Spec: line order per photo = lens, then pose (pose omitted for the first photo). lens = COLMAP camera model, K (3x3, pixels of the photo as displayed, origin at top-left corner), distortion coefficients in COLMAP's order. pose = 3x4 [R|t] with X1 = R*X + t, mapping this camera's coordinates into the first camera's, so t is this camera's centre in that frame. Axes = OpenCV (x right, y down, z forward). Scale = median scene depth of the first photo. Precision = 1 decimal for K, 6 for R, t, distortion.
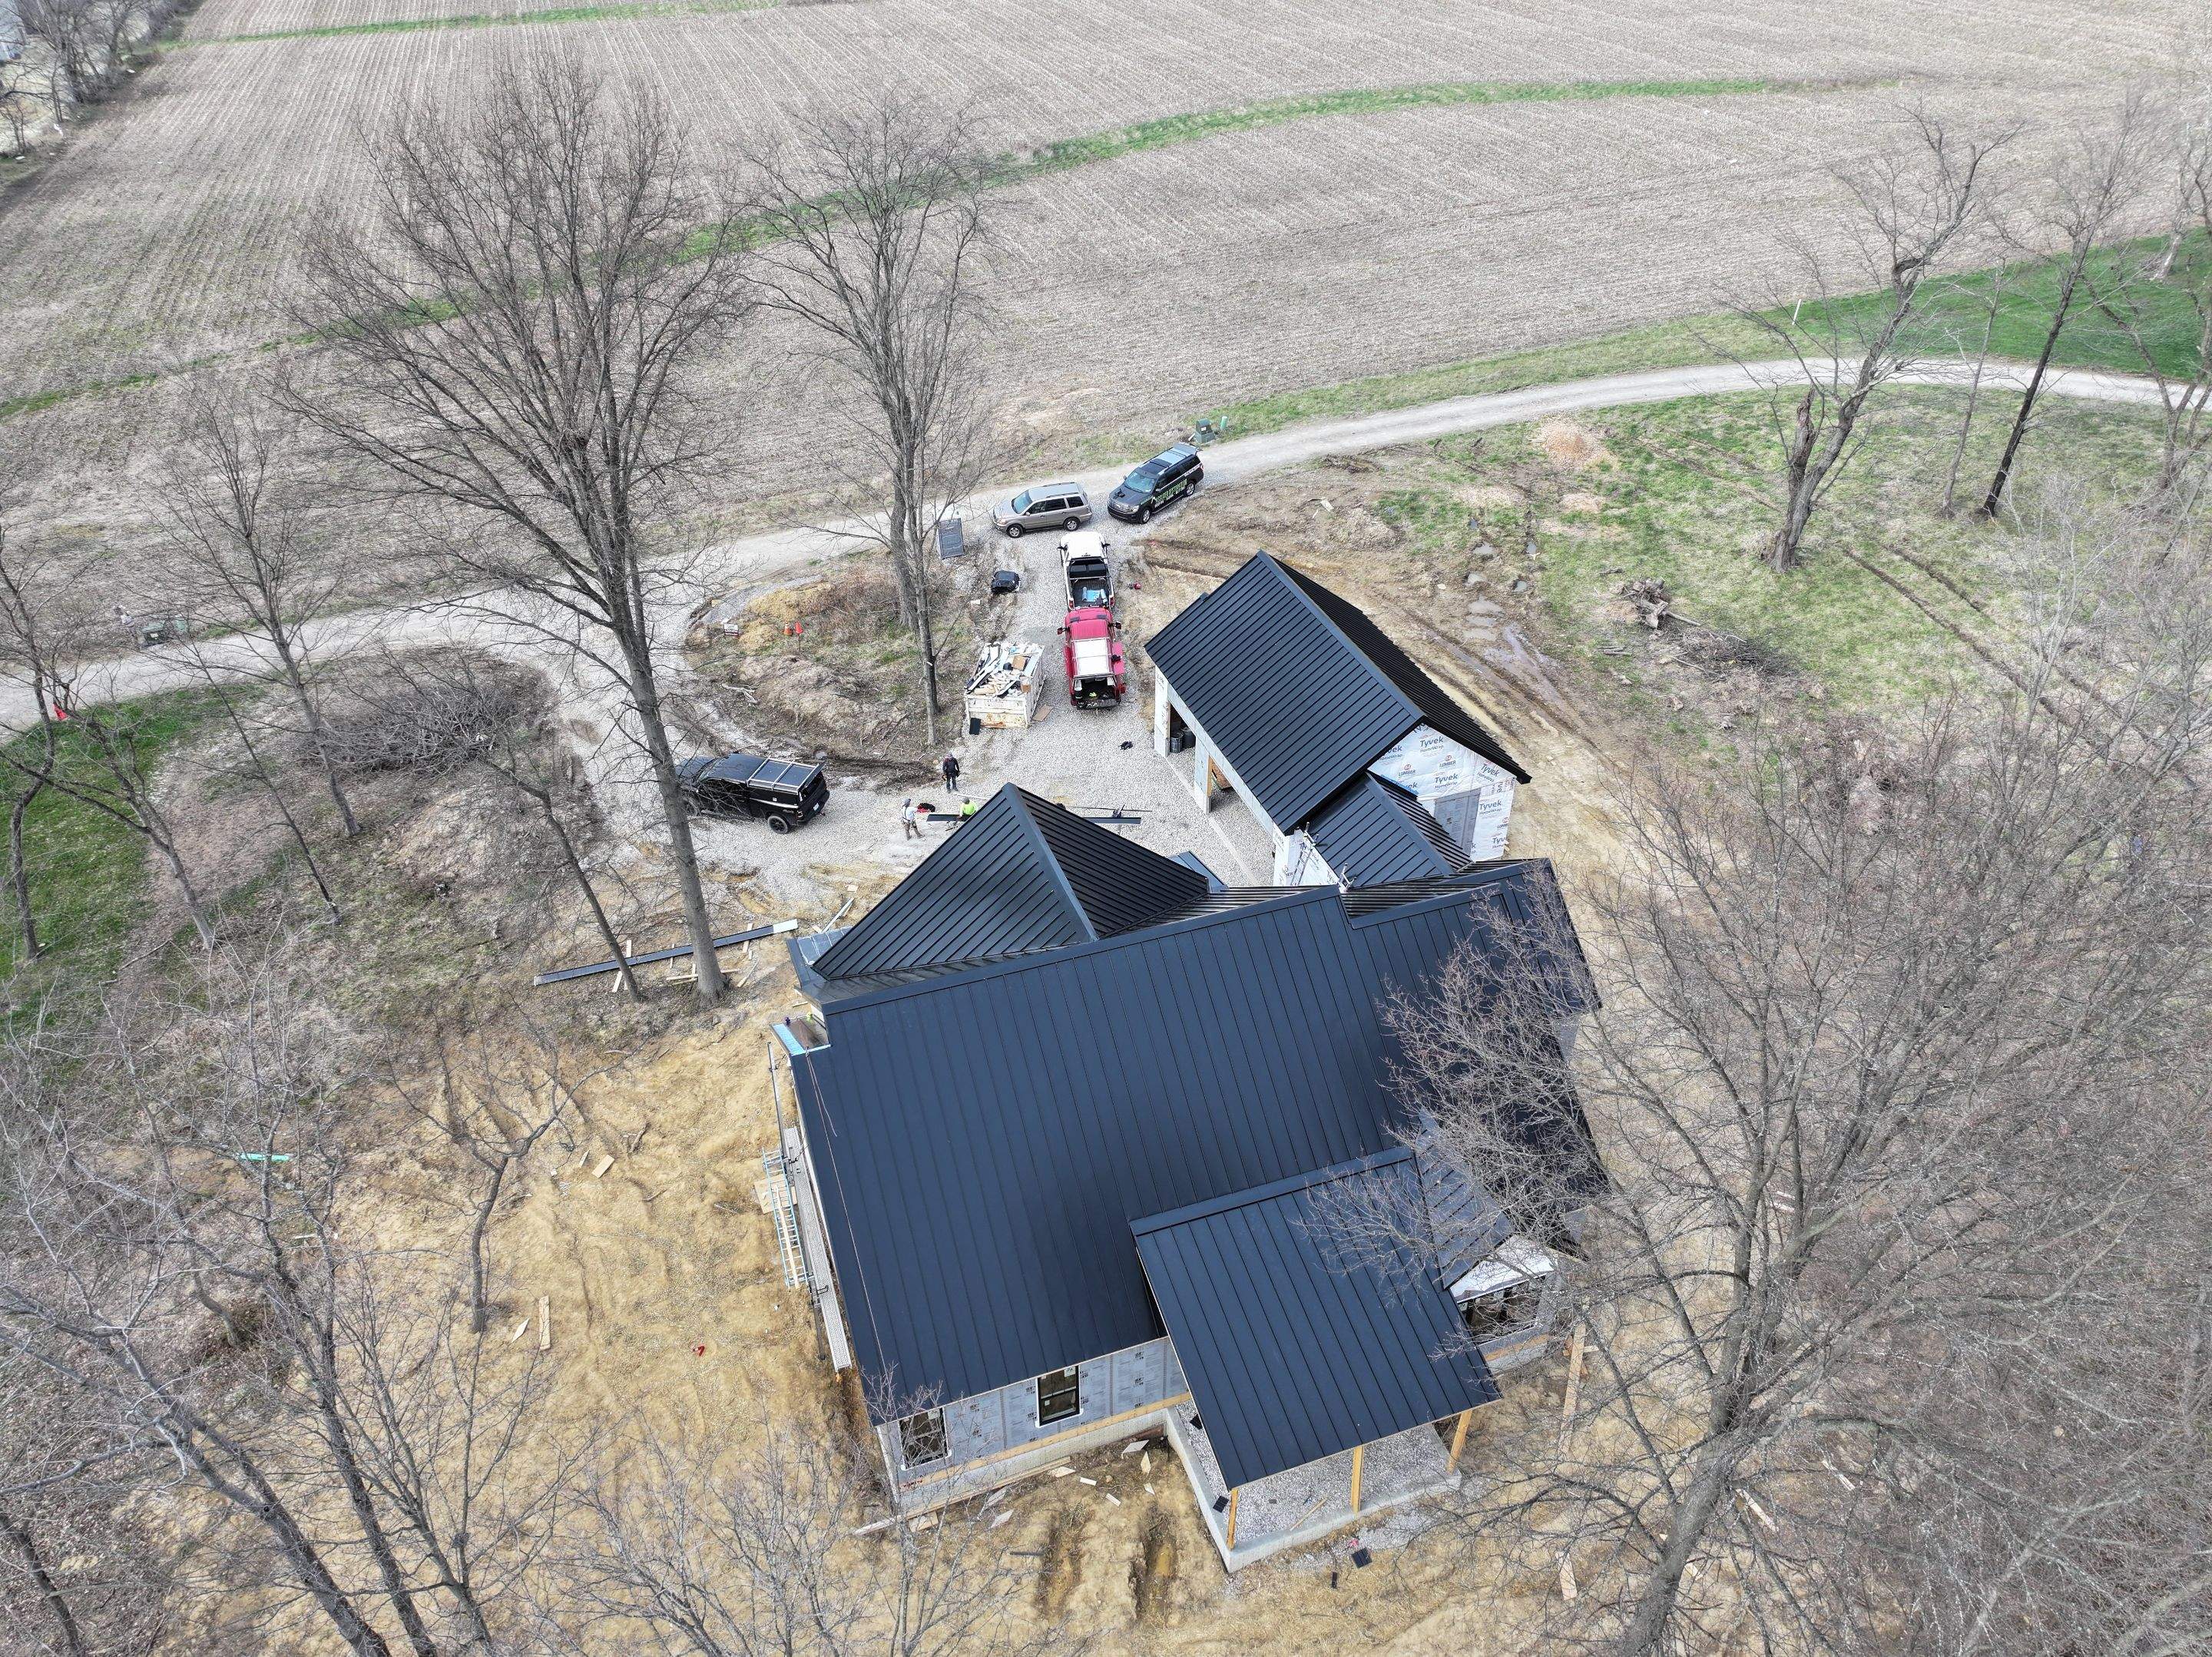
lens RADIAL K [[1551.1, 0, 1120.2], [0, 1551.1, 833.7], [0, 0, 1]] dist [-0.005486, 0.021235]
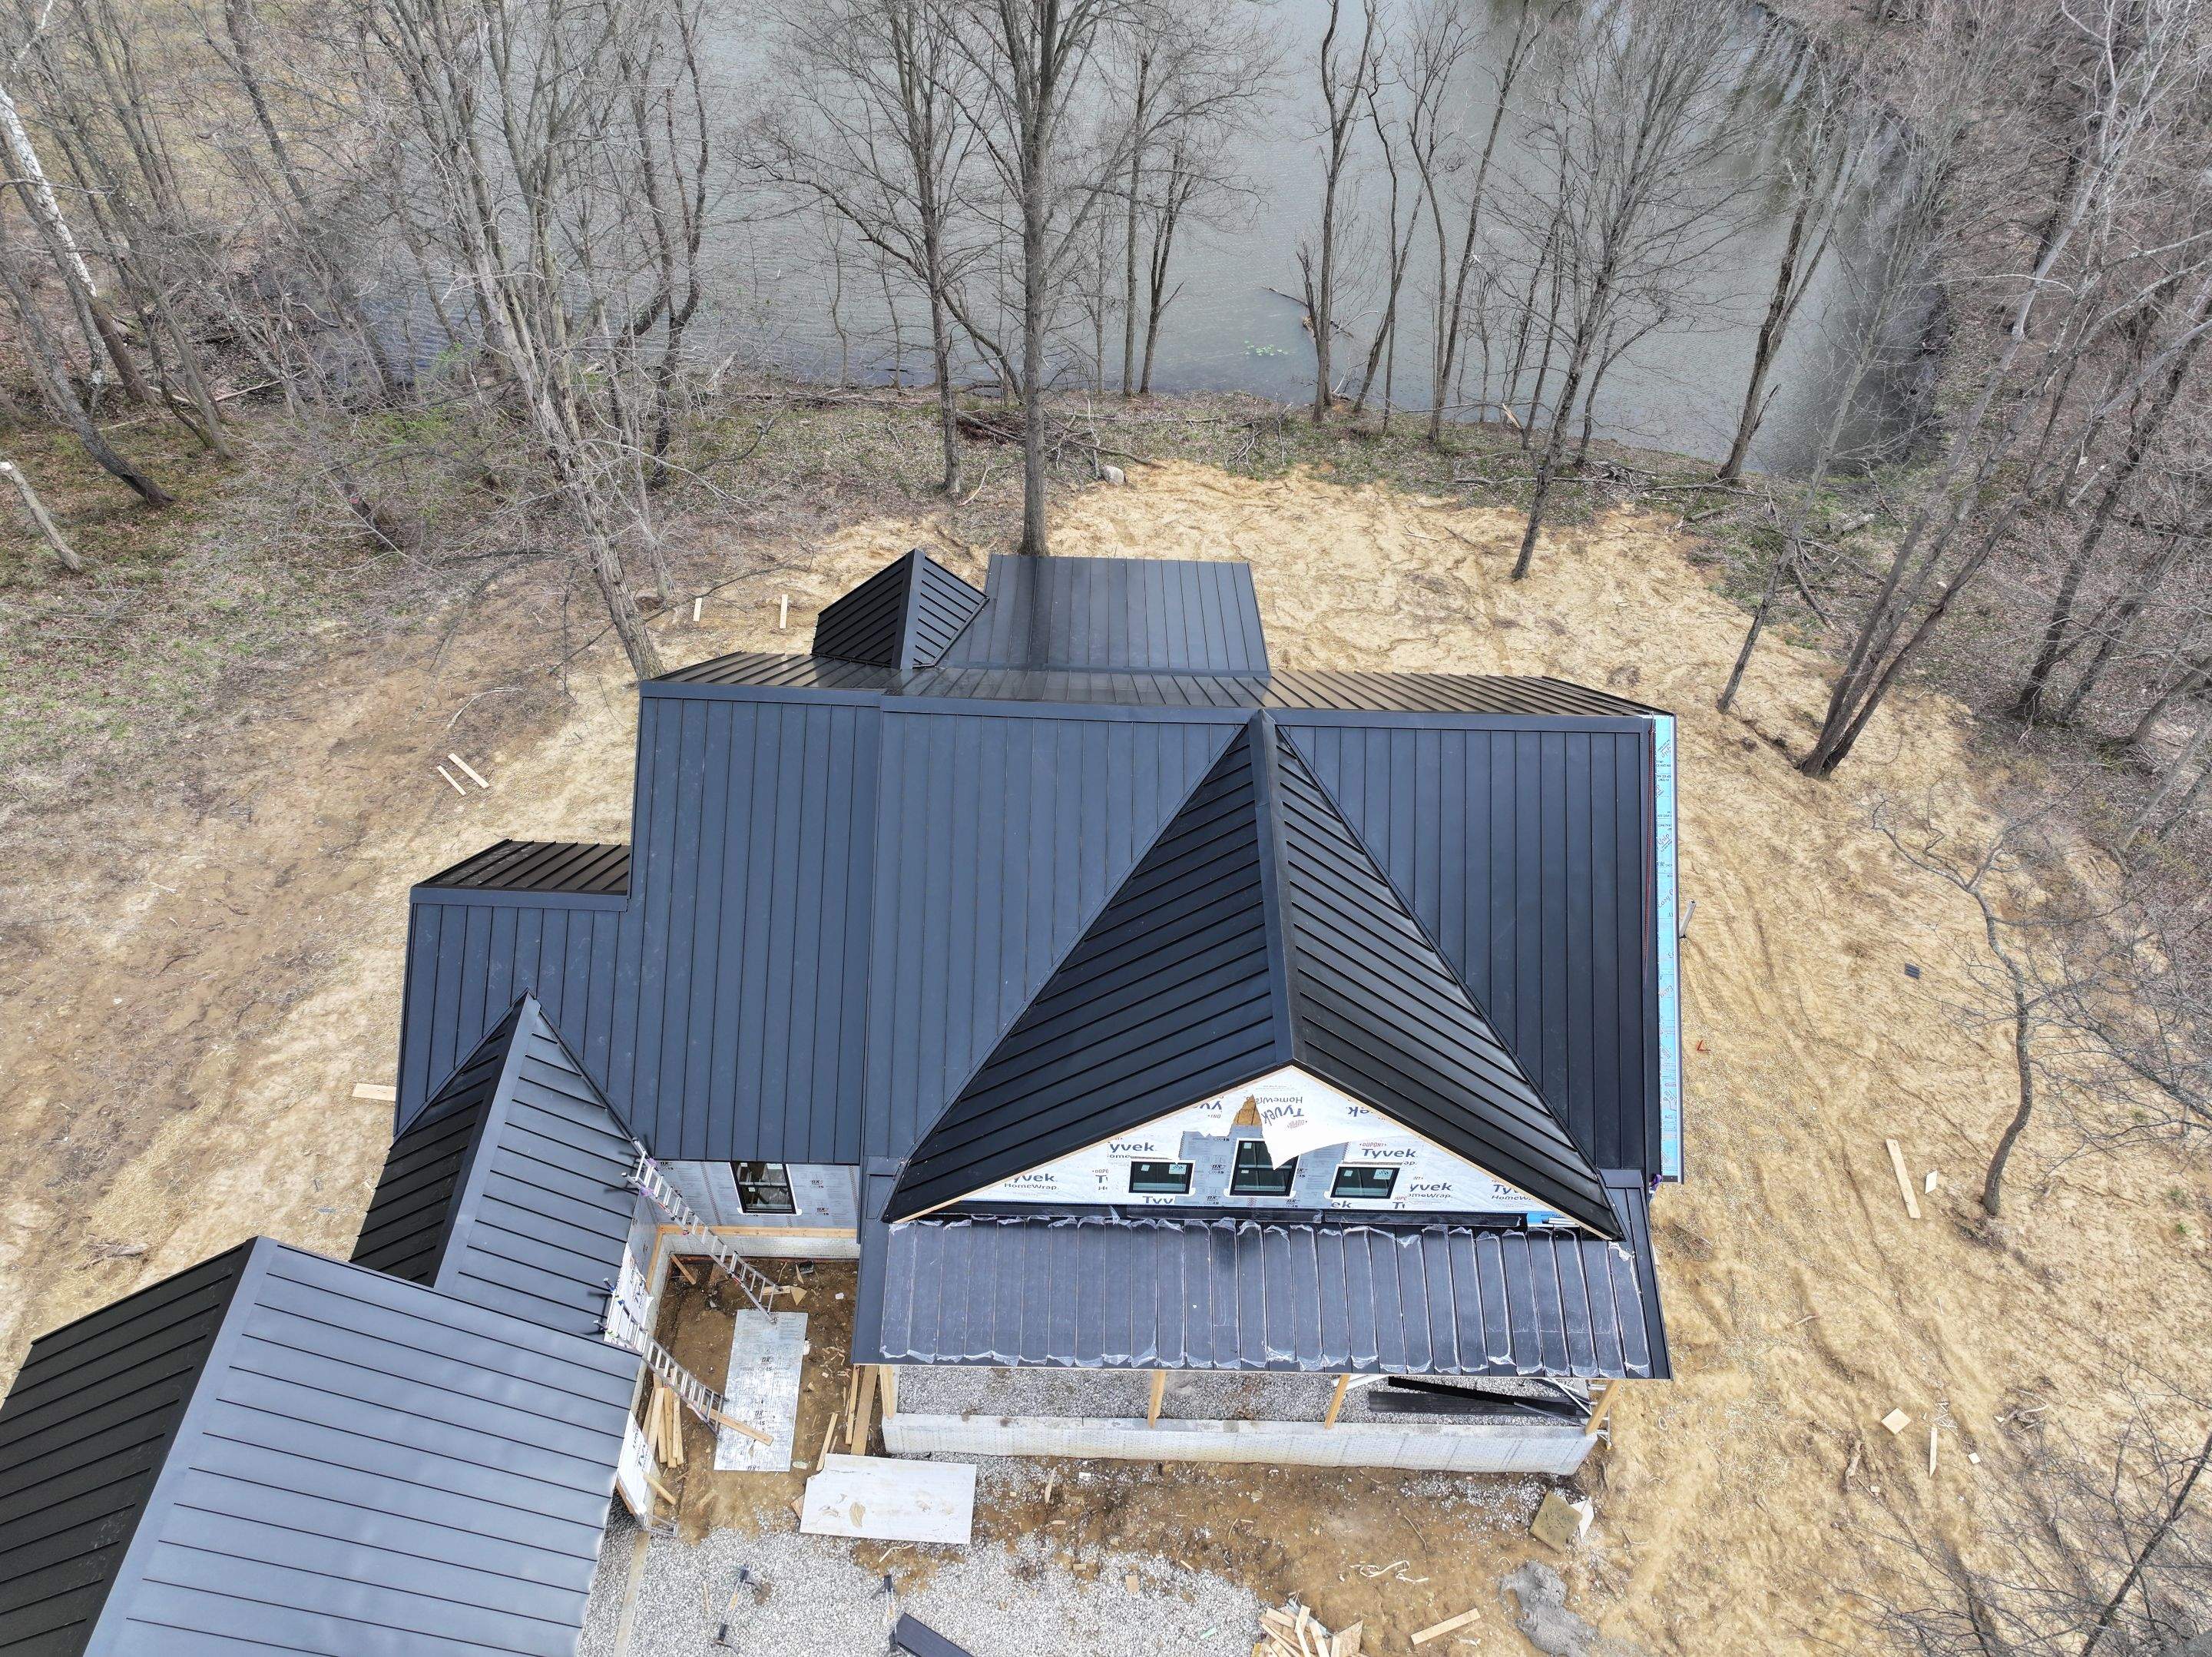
lens RADIAL K [[1551.1, 0, 1113.9], [0, 1551.1, 818.5], [0, 0, 1]] dist [-0.005486, 0.021235]
pose [[-0.939271, -0.271949, 0.209315, -0.063108], [0.172589, 0.152854, 0.973061, -0.340595], [-0.296618, 0.950094, -0.096636, 0.615565]]
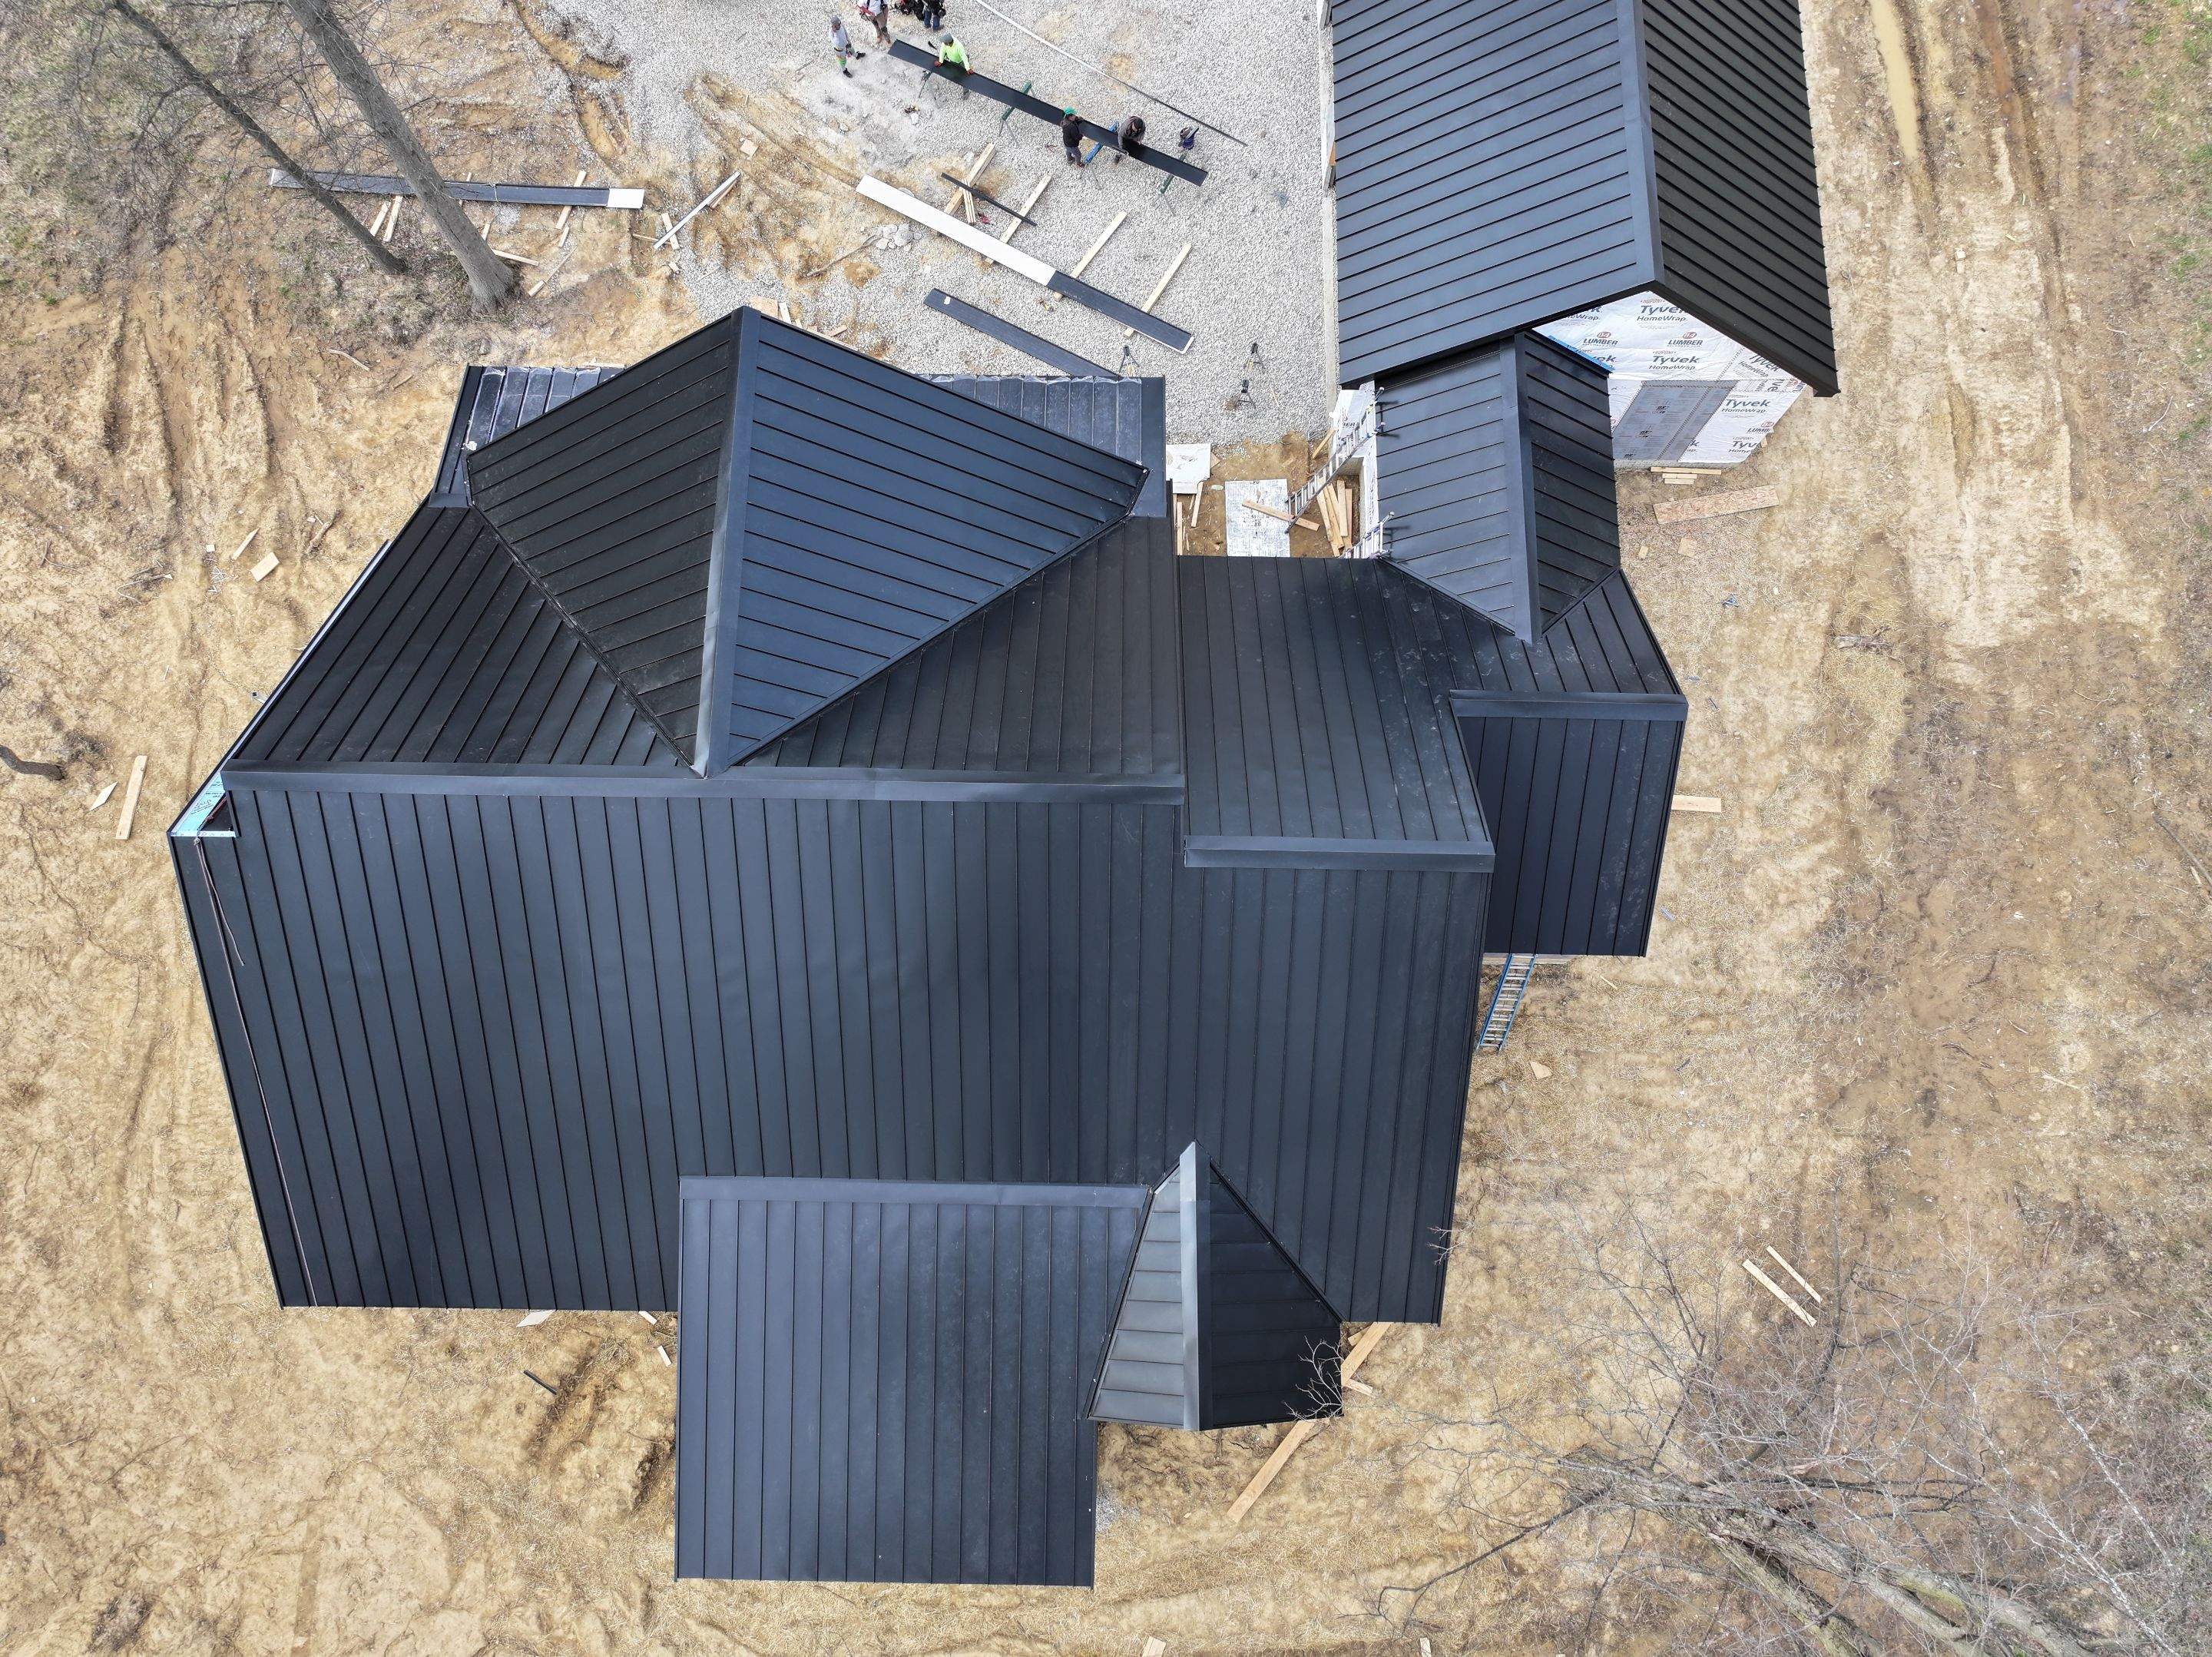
lens RADIAL K [[1551.1, 0, 1113.2], [0, 1551.1, 820.5], [0, 0, 1]] dist [-0.005486, 0.021235]
pose [[0.935924, 0.343343, -0.078504, 0.092840], [-0.212853, 0.728977, 0.650604, -0.172994], [0.280608, -0.592206, 0.755349, 0.327251]]
